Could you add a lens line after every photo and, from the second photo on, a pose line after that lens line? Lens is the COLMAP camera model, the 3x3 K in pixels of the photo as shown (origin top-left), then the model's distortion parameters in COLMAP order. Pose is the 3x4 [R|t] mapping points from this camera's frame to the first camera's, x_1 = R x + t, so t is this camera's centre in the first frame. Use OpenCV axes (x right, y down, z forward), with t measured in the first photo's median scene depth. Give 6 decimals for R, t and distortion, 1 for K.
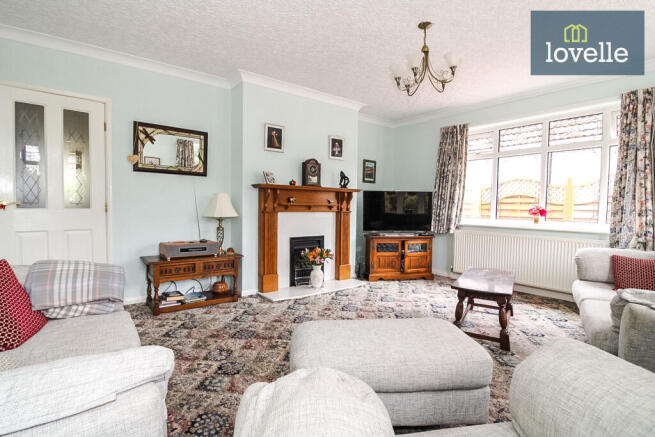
lens RADIAL K [[322.9, 0, 330.5], [0, 322.9, 220.0], [0, 0, 1]] dist [-0.019961, -0.000708]
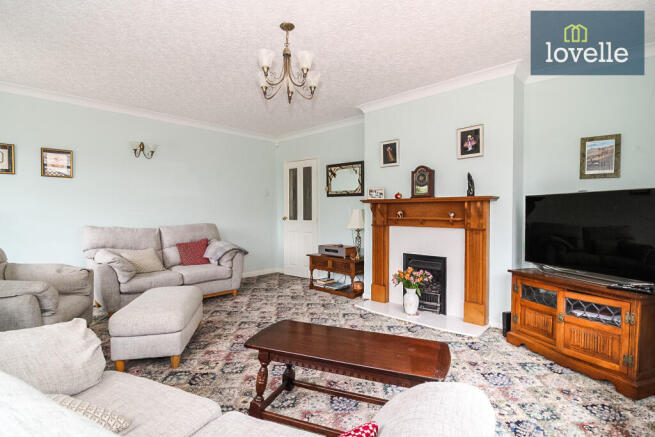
lens RADIAL K [[322.9, 0, 330.5], [0, 322.9, 220.0], [0, 0, 1]] dist [-0.019961, -0.000708]
pose [[0.146815, 0.009394, -0.989119, 0.803619], [-0.041948, 0.999114, 0.003263, -0.038405], [0.988274, 0.041013, 0.147079, 0.663629]]
